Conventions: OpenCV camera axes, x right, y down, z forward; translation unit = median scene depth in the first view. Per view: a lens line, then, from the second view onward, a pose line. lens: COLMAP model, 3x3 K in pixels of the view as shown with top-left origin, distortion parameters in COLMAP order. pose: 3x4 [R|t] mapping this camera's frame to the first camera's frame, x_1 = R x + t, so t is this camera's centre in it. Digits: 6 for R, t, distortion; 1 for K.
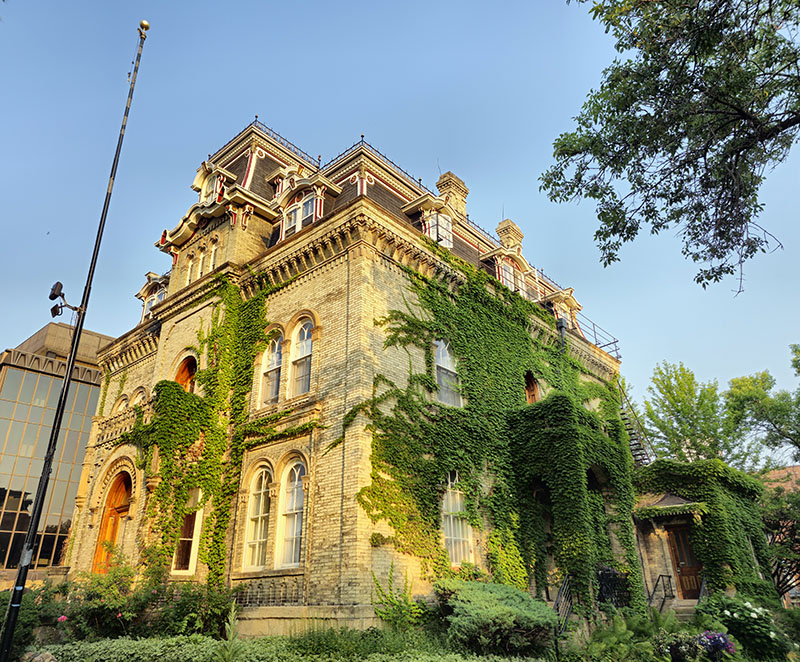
lens RADIAL K [[629.0, 0, 400.0], [0, 629.0, 331.0], [0, 0, 1]] dist [0.105811, -0.146387]
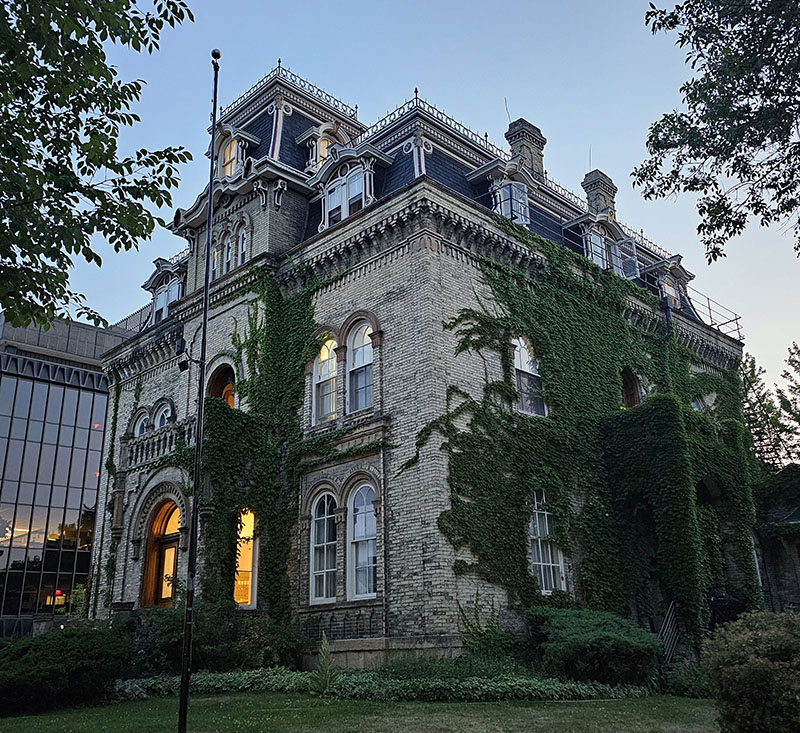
lens RADIAL K [[857.2, 0, 400.0], [0, 857.2, 366.5], [0, 0, 1]] dist [0.180366, -0.426663]
pose [[0.997664, -0.034985, -0.058679, -0.031369], [0.039915, 0.995575, 0.085077, -0.057733], [0.055442, -0.087221, 0.994645, -0.184231]]
